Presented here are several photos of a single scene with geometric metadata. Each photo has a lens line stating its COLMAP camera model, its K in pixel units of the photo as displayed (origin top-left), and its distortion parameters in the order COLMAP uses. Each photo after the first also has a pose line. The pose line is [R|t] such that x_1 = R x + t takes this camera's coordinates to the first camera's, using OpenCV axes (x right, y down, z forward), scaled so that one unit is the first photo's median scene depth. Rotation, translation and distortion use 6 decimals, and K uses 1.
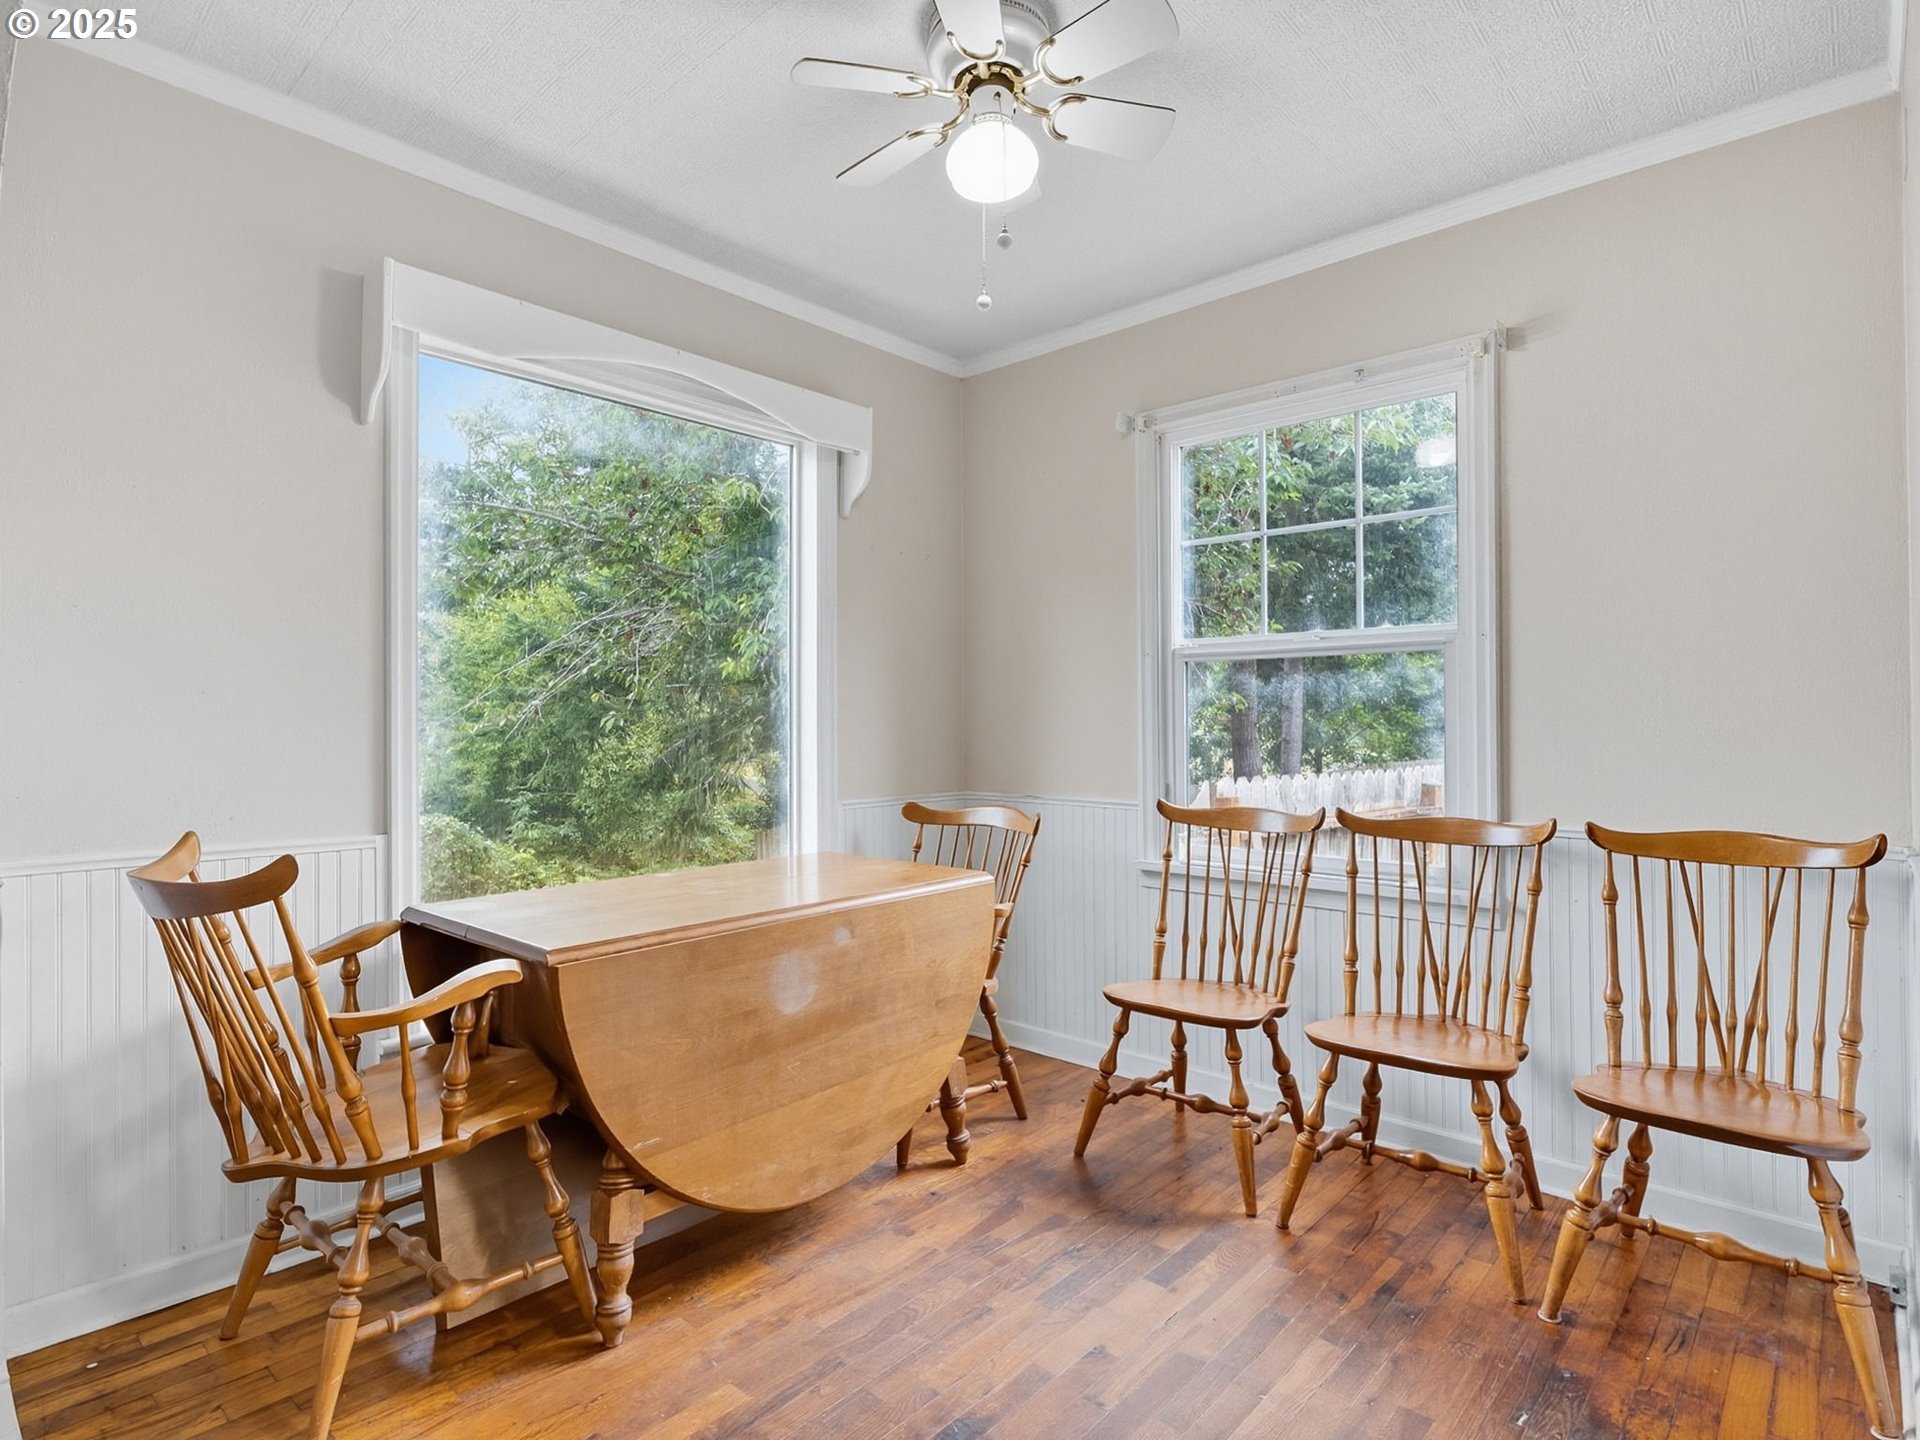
lens RADIAL K [[914.8, 0, 965.0], [0, 914.8, 718.7], [0, 0, 1]] dist [-0.000177, -0.000130]
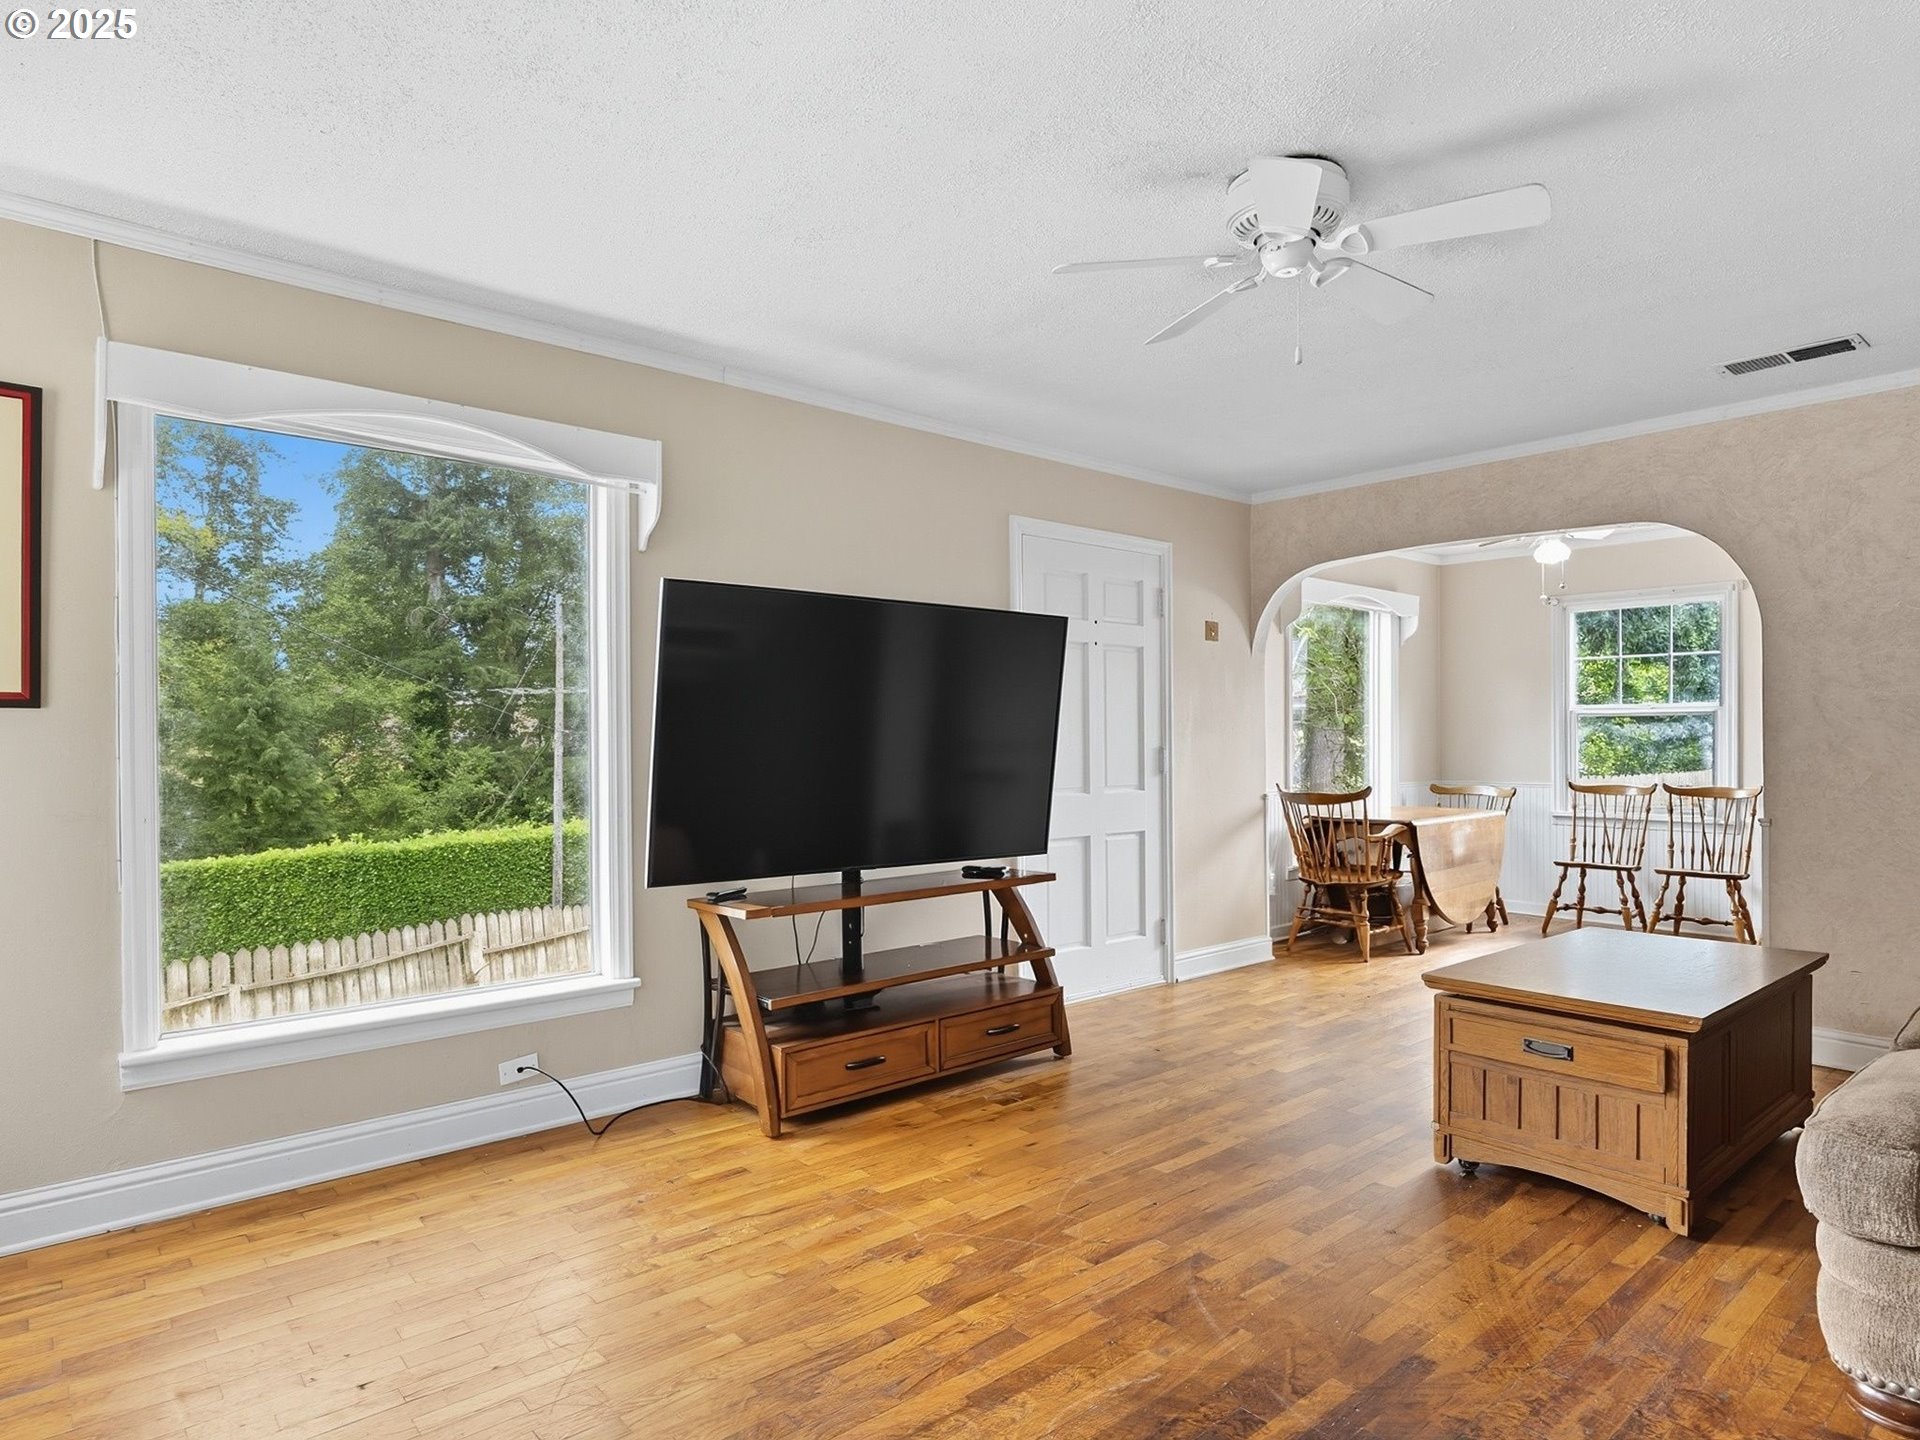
lens RADIAL K [[1040.5, 0, 955.1], [0, 1040.5, 740.1], [0, 0, 1]] dist [-0.003365, 0.000898]
pose [[0.993298, 0.005770, -0.115437, -1.081615], [-0.003991, 0.999870, 0.015636, -0.051291], [0.115513, -0.015070, 0.993192, -1.838175]]
